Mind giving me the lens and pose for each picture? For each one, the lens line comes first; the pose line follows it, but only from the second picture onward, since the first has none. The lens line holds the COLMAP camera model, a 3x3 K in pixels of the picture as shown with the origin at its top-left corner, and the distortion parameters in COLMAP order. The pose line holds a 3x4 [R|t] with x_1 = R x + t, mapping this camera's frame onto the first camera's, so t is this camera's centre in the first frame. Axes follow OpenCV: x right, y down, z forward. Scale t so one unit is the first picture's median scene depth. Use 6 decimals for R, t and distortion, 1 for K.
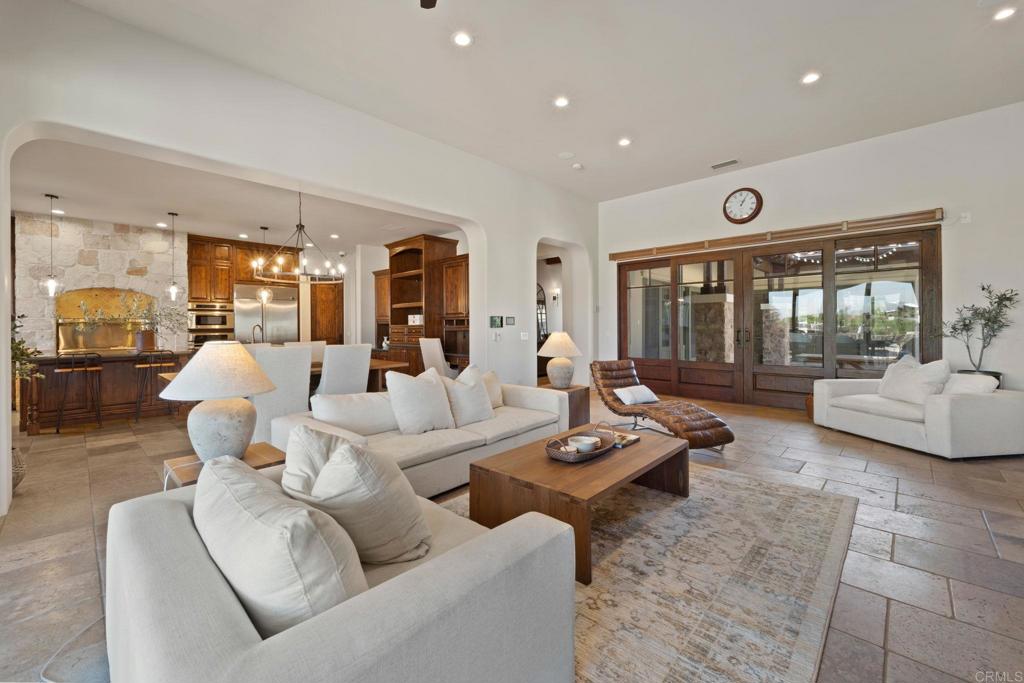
lens RADIAL K [[414.4, 0, 508.9], [0, 414.4, 327.0], [0, 0, 1]] dist [0.004728, -0.002638]
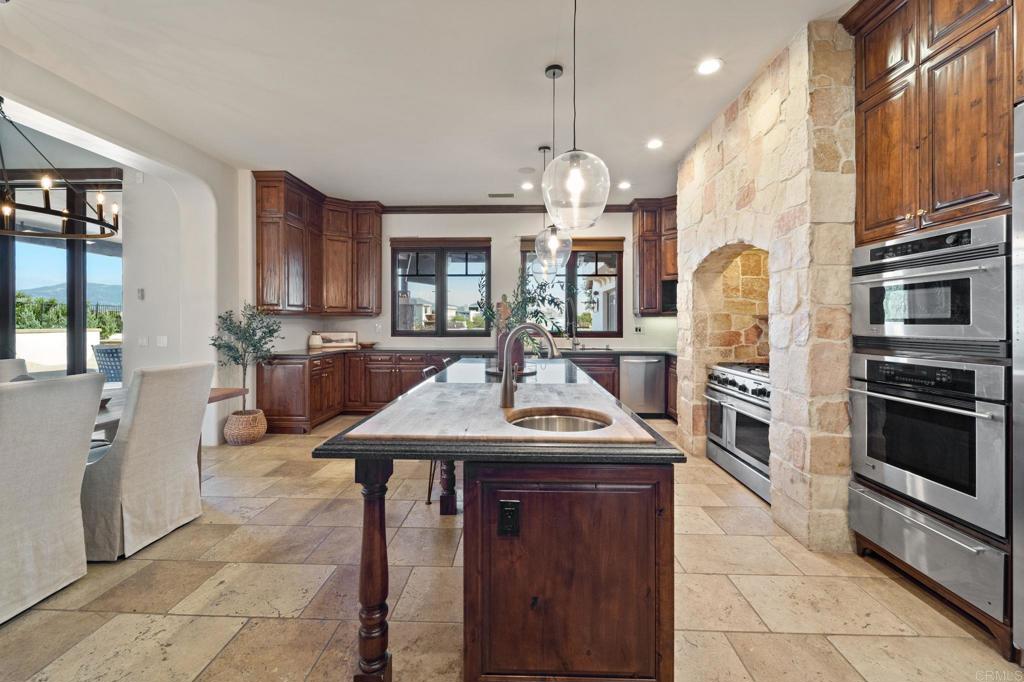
lens RADIAL K [[414.4, 0, 509.5], [0, 414.4, 322.0], [0, 0, 1]] dist [0.004728, -0.002638]
pose [[-0.752723, 0.005738, -0.658313, -0.441479], [0.000075, 0.999963, 0.008630, -0.009607], [0.658338, 0.006447, -0.752695, 1.185467]]
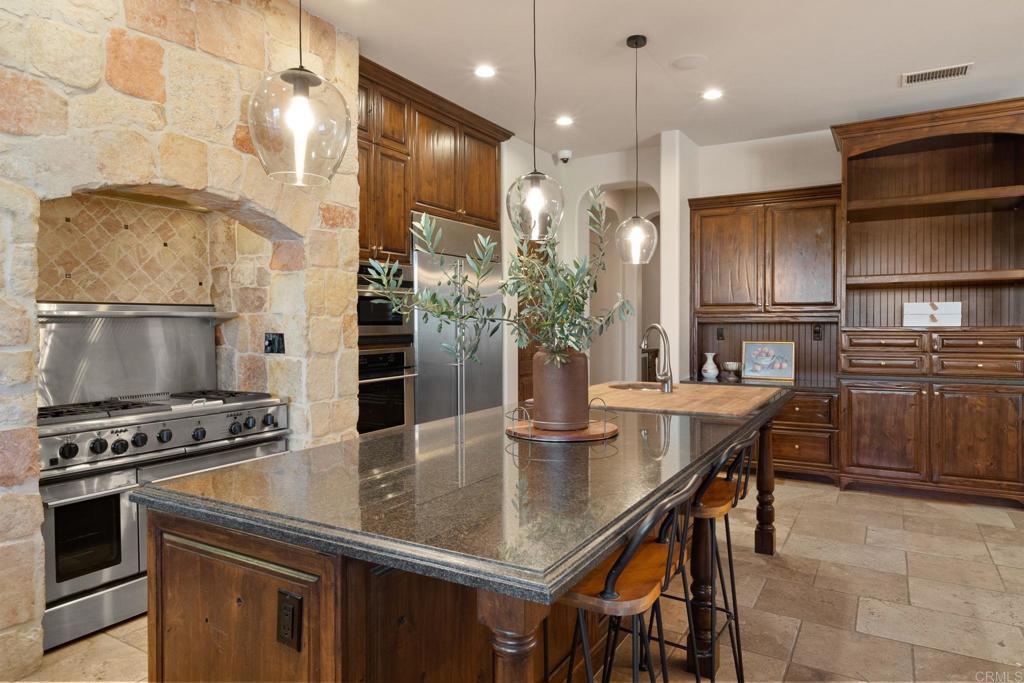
lens RADIAL K [[641.2, 0, 511.7], [0, 641.2, 332.5], [0, 0, 1]] dist [0.002011, 0.006258]
pose [[0.975991, 0.000226, 0.217810, -0.836126], [-0.002170, 0.999960, 0.008687, -0.004612], [-0.217800, -0.008951, 0.975952, 0.532327]]
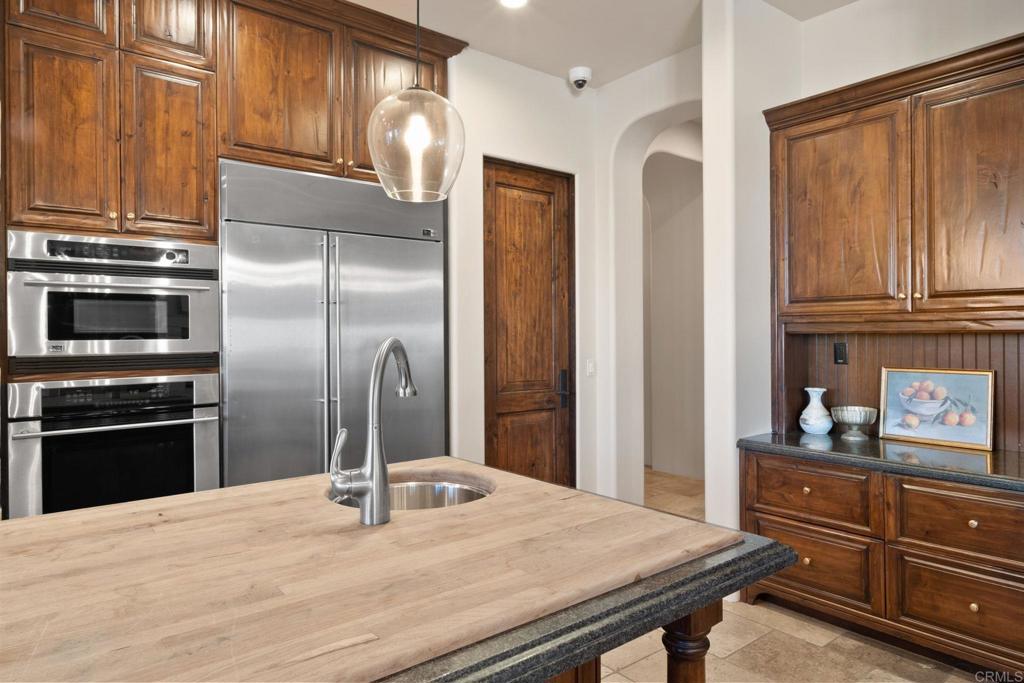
lens RADIAL K [[641.2, 0, 508.9], [0, 641.2, 333.3], [0, 0, 1]] dist [0.002011, 0.006258]
pose [[0.989254, 0.000371, -0.146208, -0.545289], [-0.001382, 0.999976, -0.006810, -0.007128], [0.146202, 0.006939, 0.989230, 0.811716]]
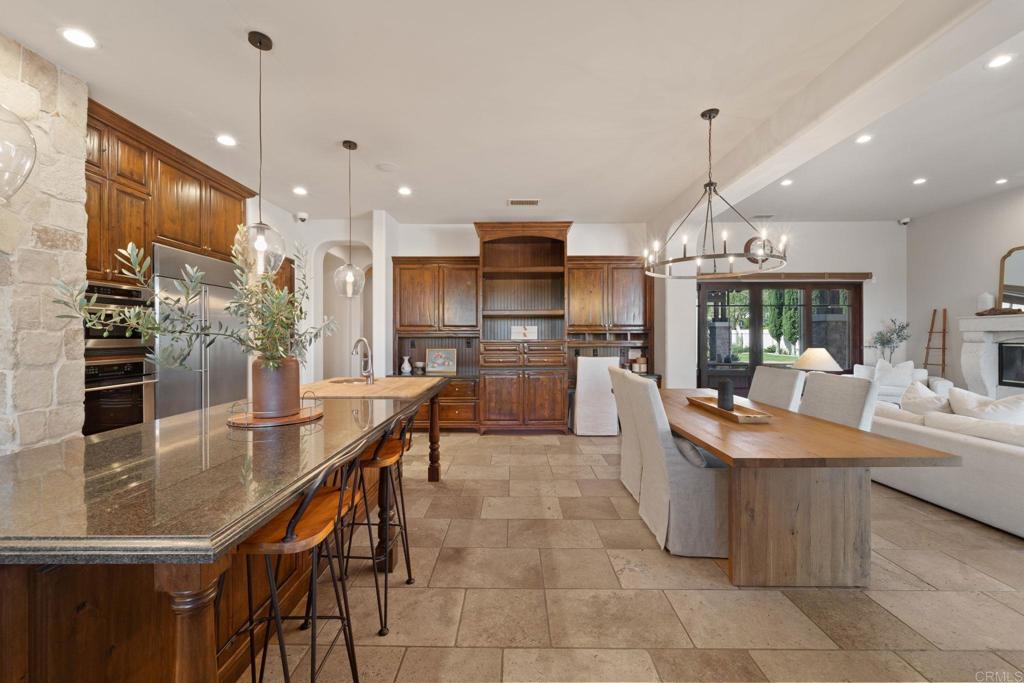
lens RADIAL K [[414.4, 0, 513.6], [0, 414.4, 336.8], [0, 0, 1]] dist [0.004728, -0.002638]
pose [[0.730685, 0.006441, 0.682684, -0.816240], [-0.000748, 0.999962, -0.008634, -0.004496], [-0.682714, 0.005798, 0.730663, 0.528480]]
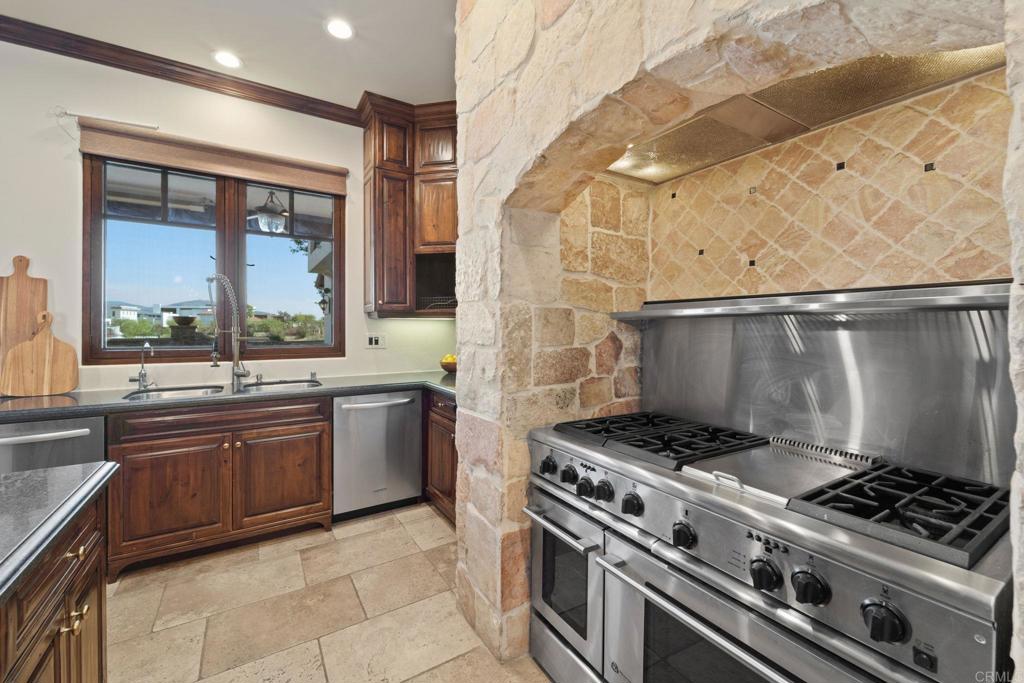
lens RADIAL K [[414.4, 0, 505.9], [0, 414.4, 326.7], [0, 0, 1]] dist [0.004728, -0.002638]
pose [[-0.258887, 0.005270, -0.965893, -0.789134], [-0.002467, 0.999978, 0.006117, -0.006579], [0.965904, 0.003966, -0.258869, 0.982914]]
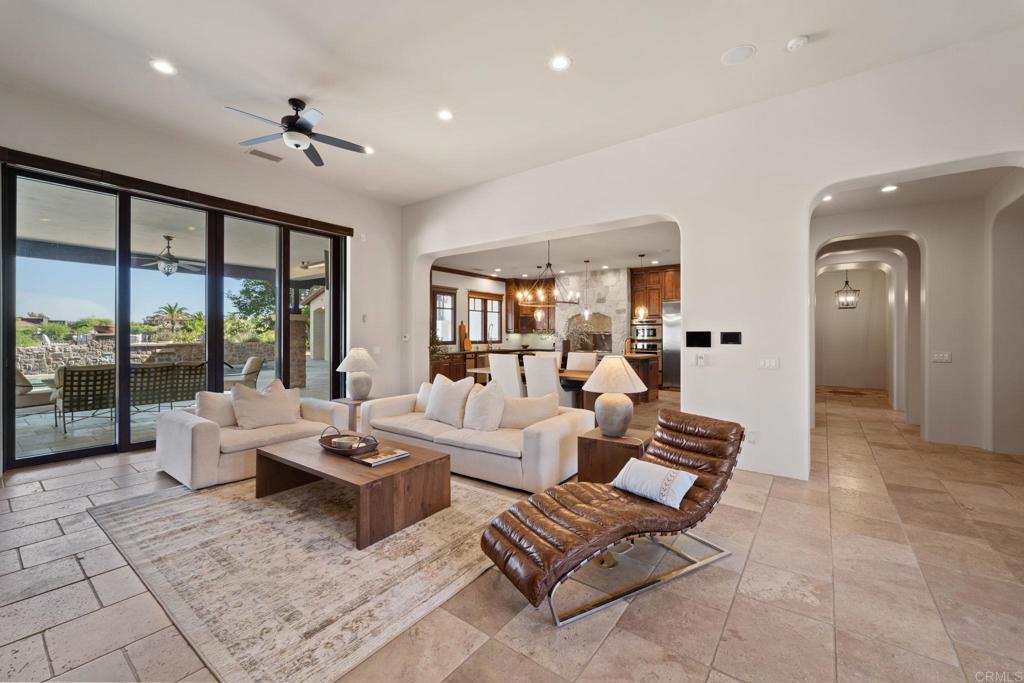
lens RADIAL K [[414.4, 0, 506.4], [0, 414.4, 331.1], [0, 0, 1]] dist [0.004728, -0.002638]
pose [[0.110715, -0.001055, -0.993852, 0.557965], [-0.005764, 0.999982, -0.001704, -0.019668], [0.993836, 0.005918, 0.110707, 0.508726]]
